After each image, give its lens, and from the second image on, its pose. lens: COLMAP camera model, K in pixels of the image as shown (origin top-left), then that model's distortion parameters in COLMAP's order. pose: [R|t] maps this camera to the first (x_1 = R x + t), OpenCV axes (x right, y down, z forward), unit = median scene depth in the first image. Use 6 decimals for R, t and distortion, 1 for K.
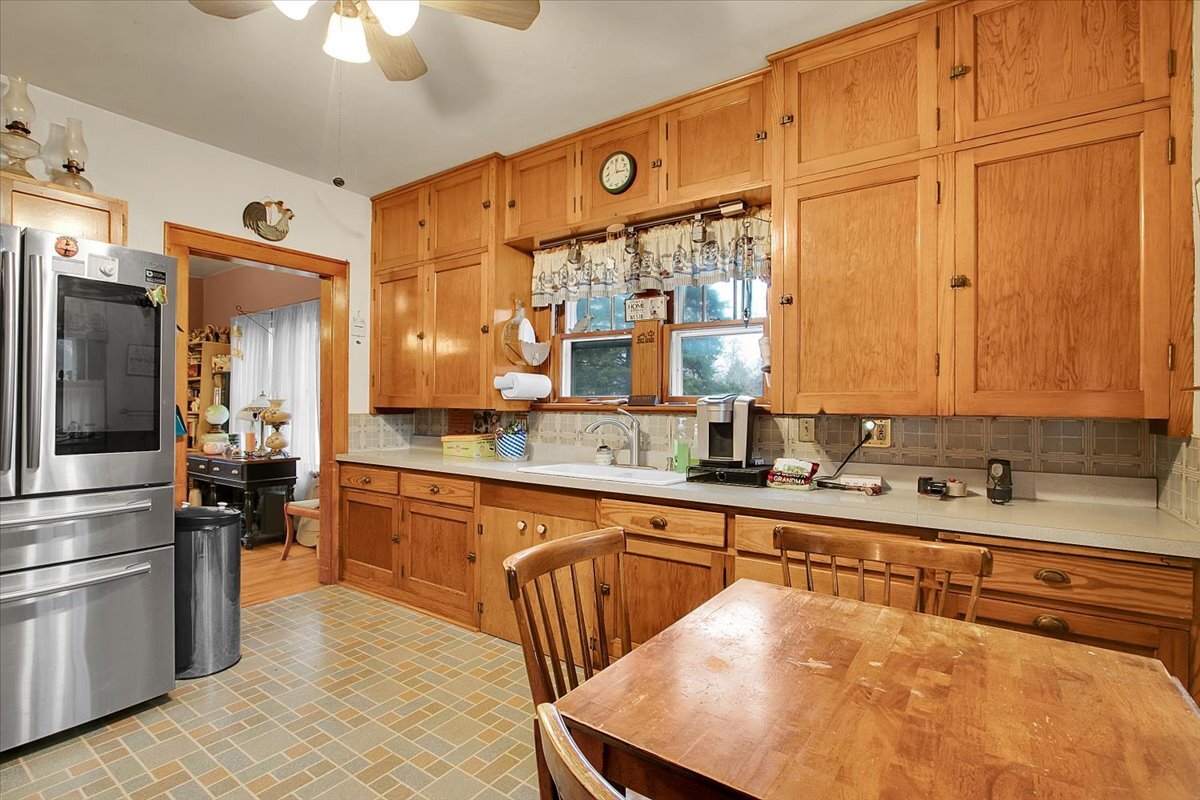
lens RADIAL K [[554.5, 0, 591.1], [0, 554.5, 400.5], [0, 0, 1]] dist [-0.014969, 0.000295]
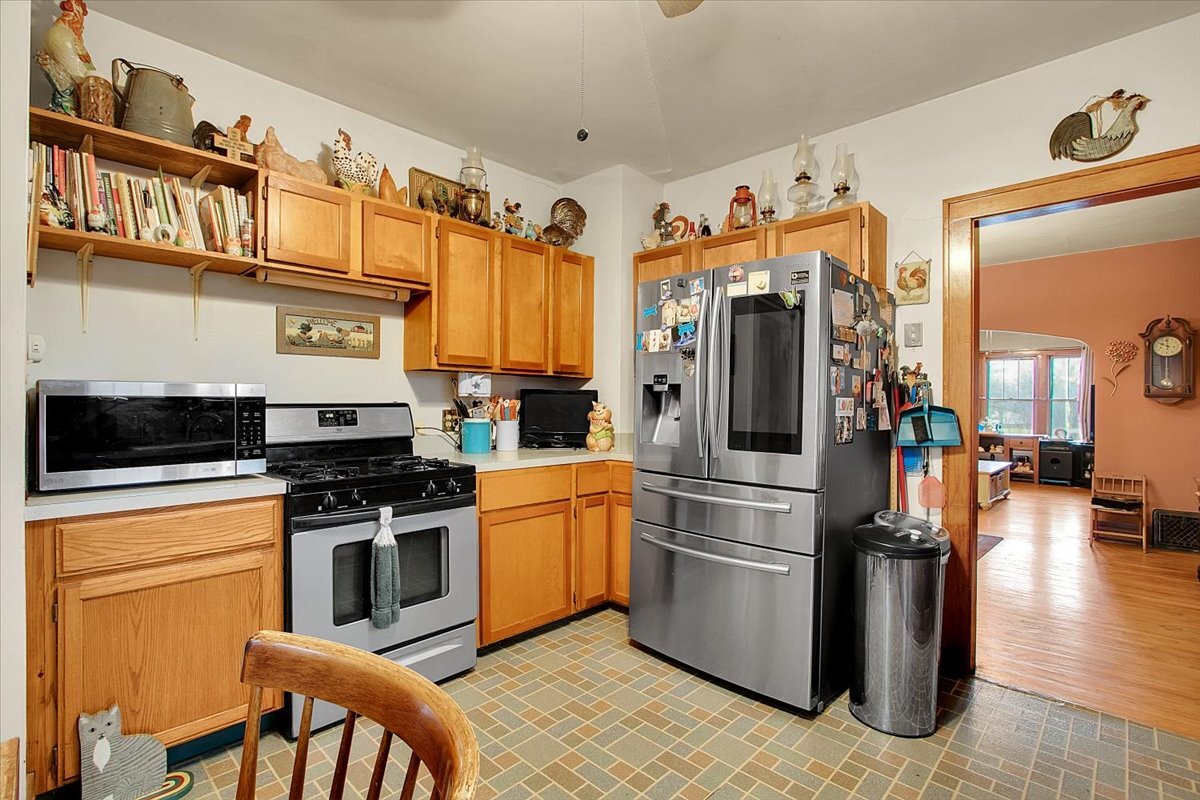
lens RADIAL K [[554.5, 0, 591.1], [0, 554.5, 400.5], [0, 0, 1]] dist [-0.014969, 0.000295]
pose [[-0.161700, -0.008126, -0.986806, 0.230711], [0.000335, 0.999966, -0.008290, 0.002549], [0.986840, -0.001671, -0.161692, 0.753378]]
